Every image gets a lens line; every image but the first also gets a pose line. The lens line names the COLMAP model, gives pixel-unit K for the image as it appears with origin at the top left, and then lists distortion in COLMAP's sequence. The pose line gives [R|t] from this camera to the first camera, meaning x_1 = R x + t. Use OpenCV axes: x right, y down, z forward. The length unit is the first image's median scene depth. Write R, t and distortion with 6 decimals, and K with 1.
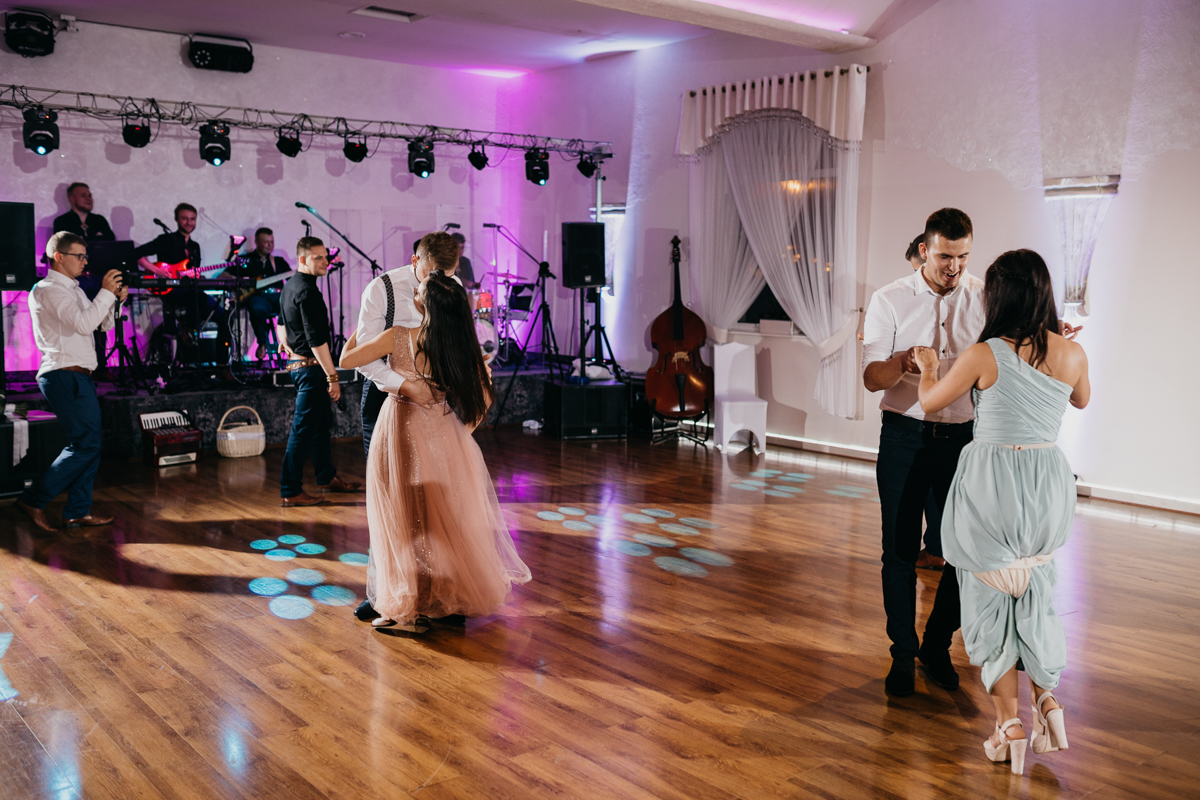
lens RADIAL K [[1143.0, 0, 600.0], [0, 1143.0, 400.0], [0, 0, 1]] dist [-0.059894, 0.087950]
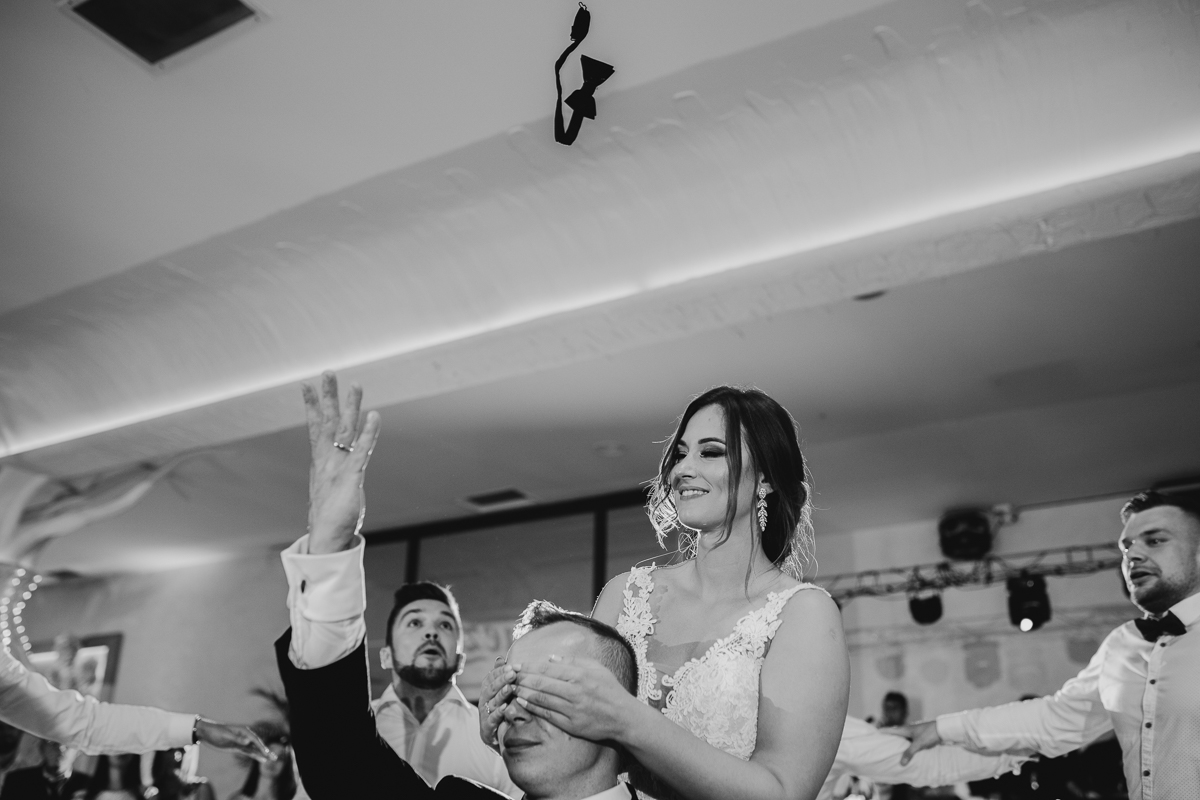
lens RADIAL K [[1143.0, 0, 600.0], [0, 1143.0, 400.0], [0, 0, 1]] dist [-0.059894, 0.087950]
pose [[0.353991, -0.364043, -0.861489, 0.540720], [-0.115934, 0.896948, -0.426665, 0.013861], [0.928035, 0.250912, 0.275307, 1.054028]]
